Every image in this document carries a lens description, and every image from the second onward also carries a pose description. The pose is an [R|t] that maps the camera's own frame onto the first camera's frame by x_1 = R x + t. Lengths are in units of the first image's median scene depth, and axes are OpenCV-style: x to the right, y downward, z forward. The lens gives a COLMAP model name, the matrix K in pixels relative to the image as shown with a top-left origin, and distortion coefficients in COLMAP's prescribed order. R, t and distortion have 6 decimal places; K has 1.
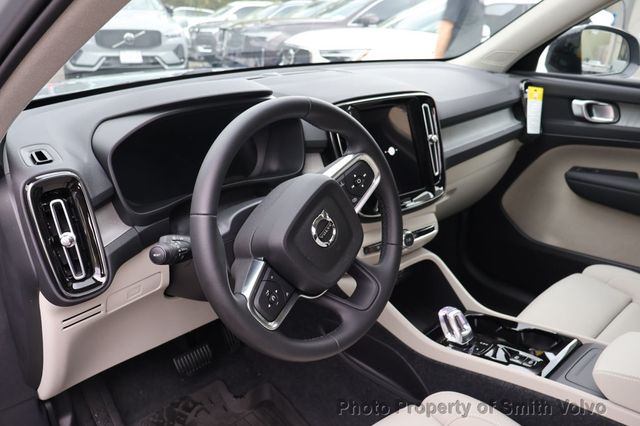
lens RADIAL K [[545.8, 0, 320.0], [0, 545.8, 213.0], [0, 0, 1]] dist [0.000667, -0.004076]
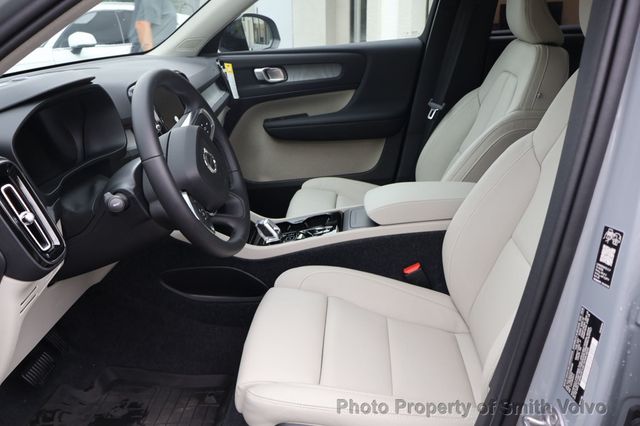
lens RADIAL K [[545.8, 0, 320.0], [0, 545.8, 213.0], [0, 0, 1]] dist [0.000667, -0.004076]
pose [[0.744168, -0.293830, 0.599898, -0.320160], [0.303290, 0.948781, 0.088484, 0.057259], [-0.595172, 0.116096, 0.795168, -0.113252]]
